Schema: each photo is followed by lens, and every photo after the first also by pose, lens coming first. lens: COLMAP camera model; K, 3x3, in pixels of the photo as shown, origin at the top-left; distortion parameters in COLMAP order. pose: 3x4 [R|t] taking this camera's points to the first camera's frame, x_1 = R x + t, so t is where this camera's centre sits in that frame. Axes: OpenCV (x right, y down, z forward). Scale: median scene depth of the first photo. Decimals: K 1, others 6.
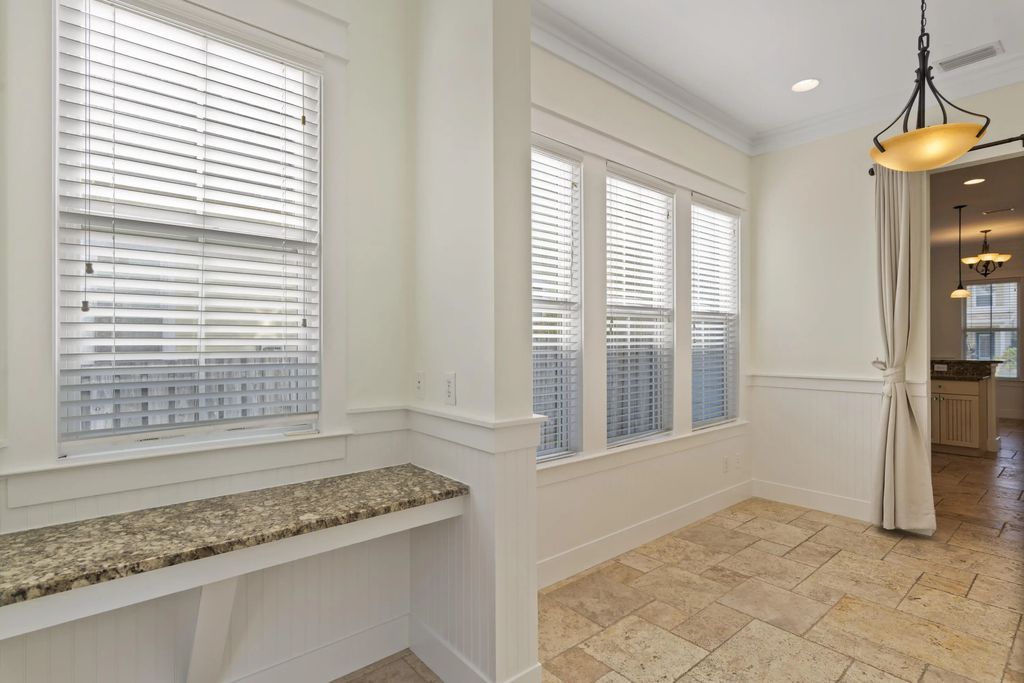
lens RADIAL K [[506.8, 0, 510.5], [0, 506.8, 336.2], [0, 0, 1]] dist [0.005203, -0.001154]
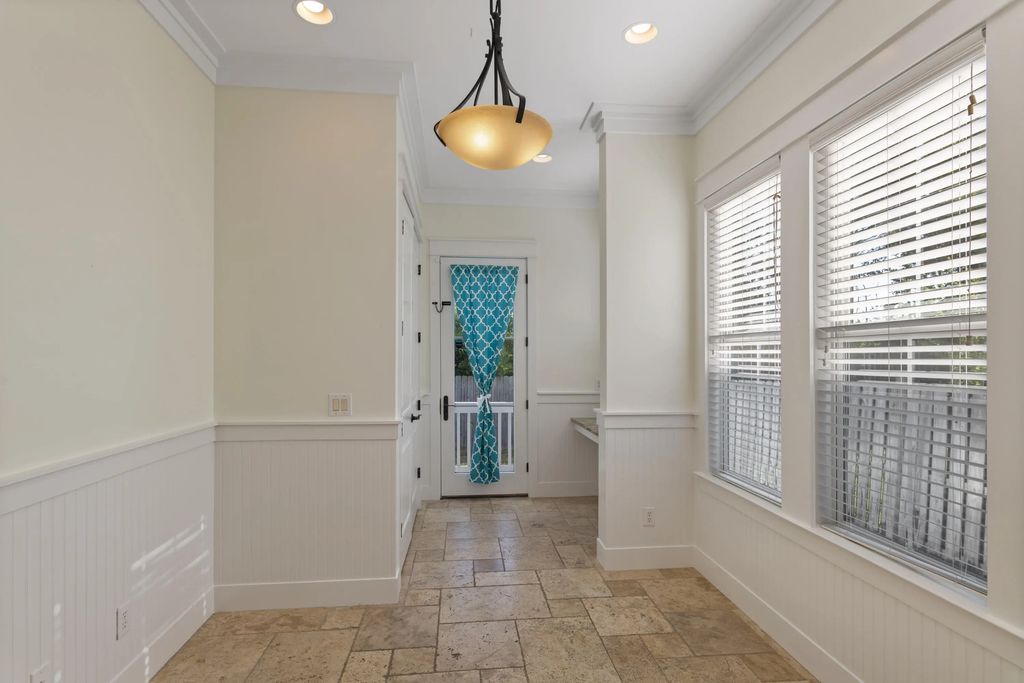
lens RADIAL K [[506.8, 0, 510.2], [0, 506.8, 350.7], [0, 0, 1]] dist [0.005203, -0.001154]
pose [[-0.573513, -0.008187, -0.819155, 1.168691], [0.006060, 0.999880, -0.014237, -0.024642], [0.819174, -0.013129, -0.573395, 1.187698]]
